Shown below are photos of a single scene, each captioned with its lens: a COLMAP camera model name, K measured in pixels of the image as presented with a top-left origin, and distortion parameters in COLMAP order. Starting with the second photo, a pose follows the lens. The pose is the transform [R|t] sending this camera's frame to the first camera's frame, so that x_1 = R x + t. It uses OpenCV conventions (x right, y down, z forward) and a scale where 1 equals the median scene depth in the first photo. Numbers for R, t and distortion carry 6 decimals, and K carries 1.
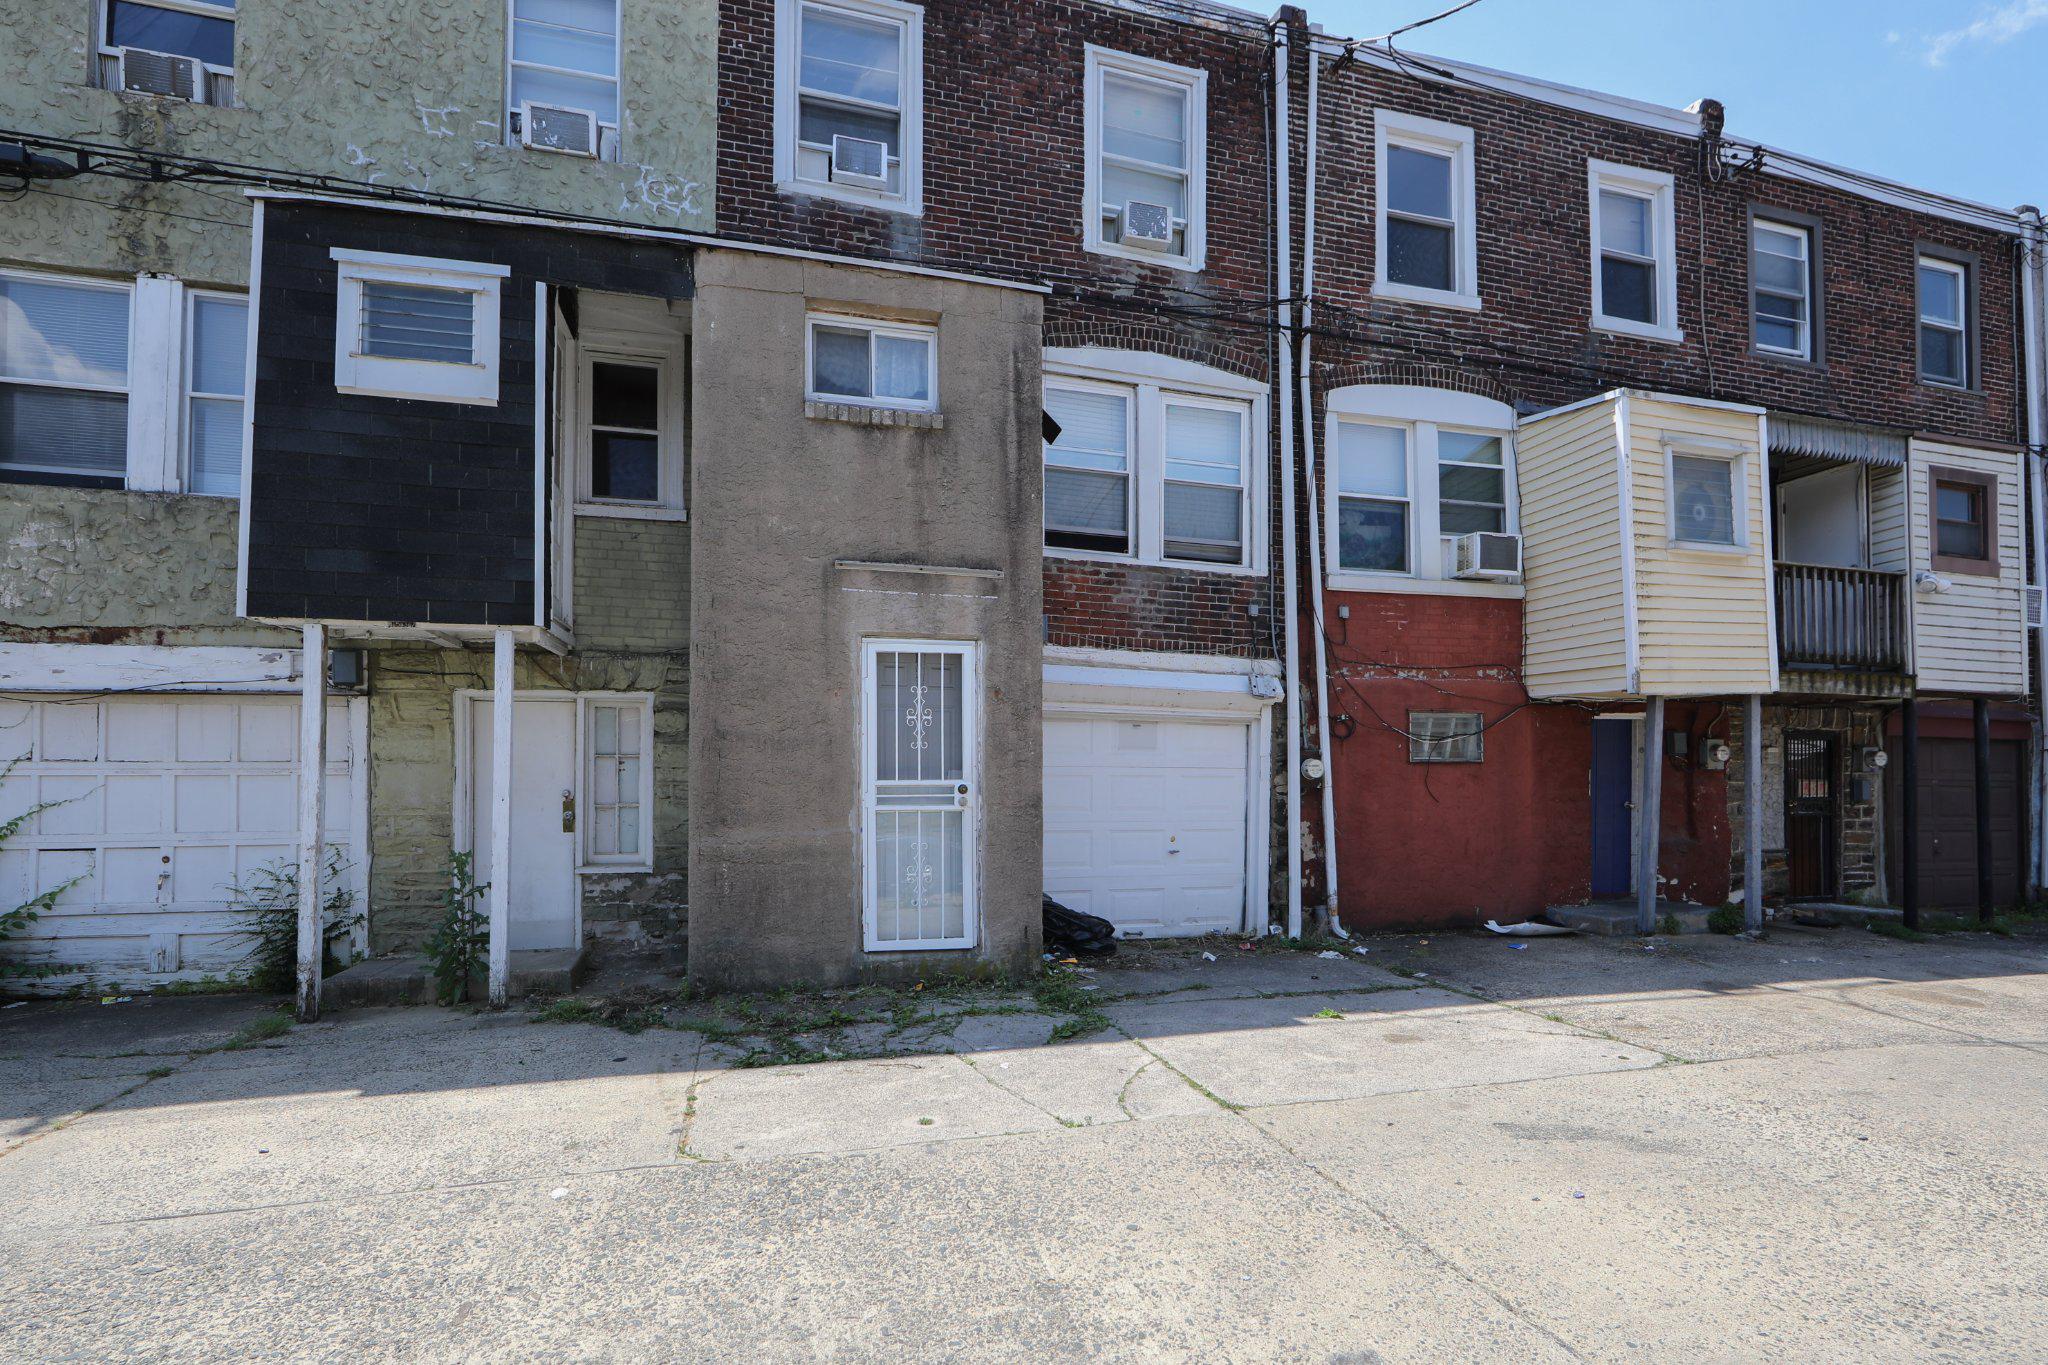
lens RADIAL K [[820.9, 0, 1037.4], [0, 820.9, 683.5], [0, 0, 1]] dist [-0.003359, 0.000827]
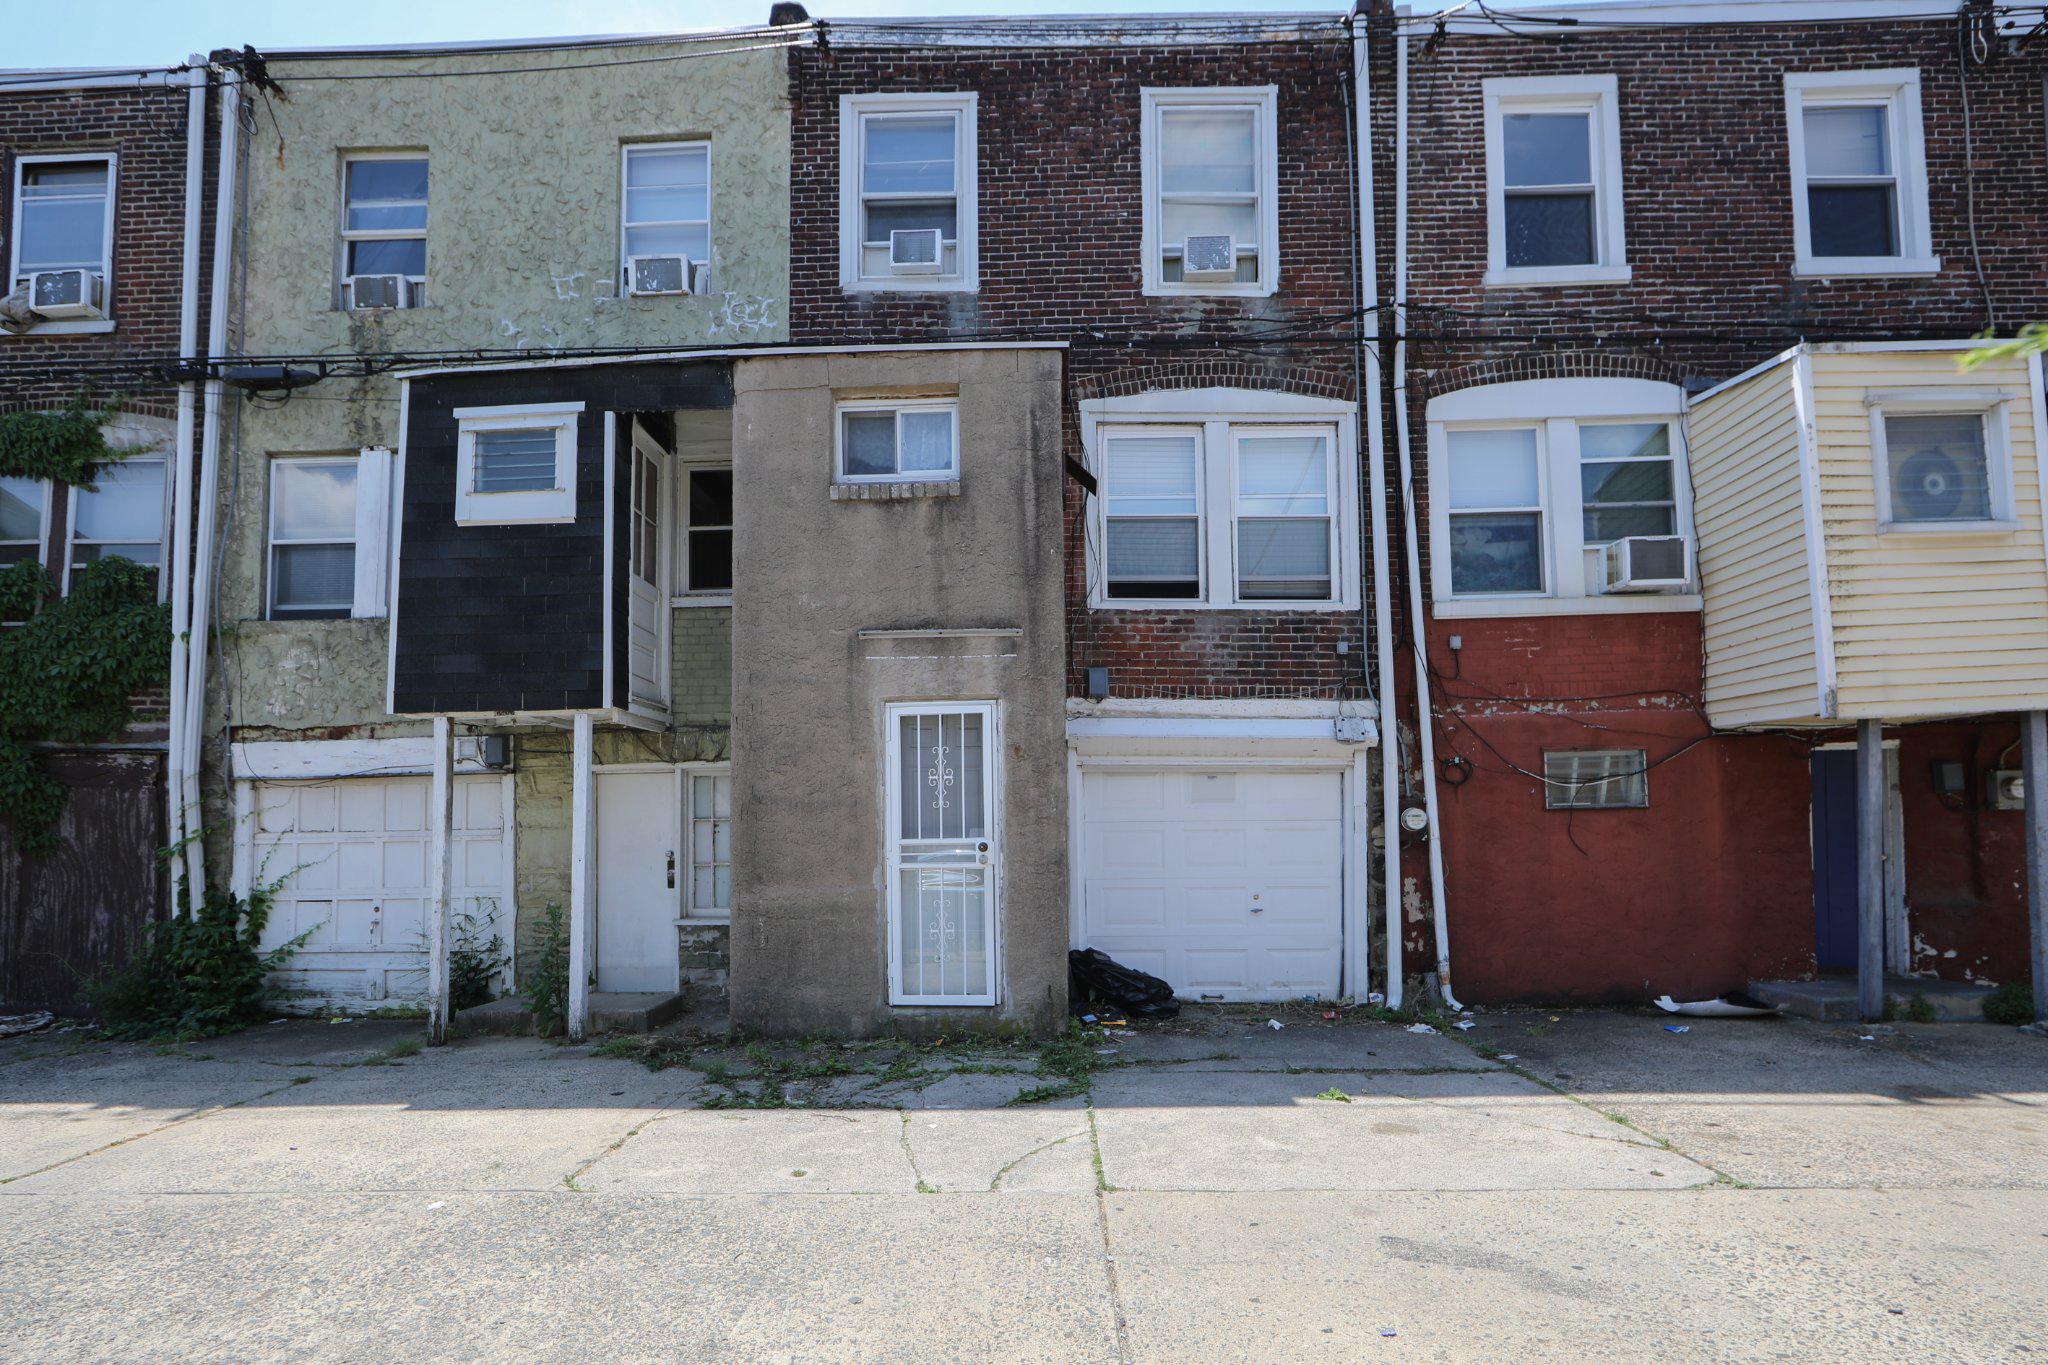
lens RADIAL K [[816.7, 0, 1023.6], [0, 816.7, 722.5], [0, 0, 1]] dist [-0.004115, 0.000896]
pose [[0.966810, -0.048075, -0.250932, 0.151424], [0.043204, 0.998756, -0.024888, 0.001939], [0.251817, 0.013220, 0.967685, 0.026083]]
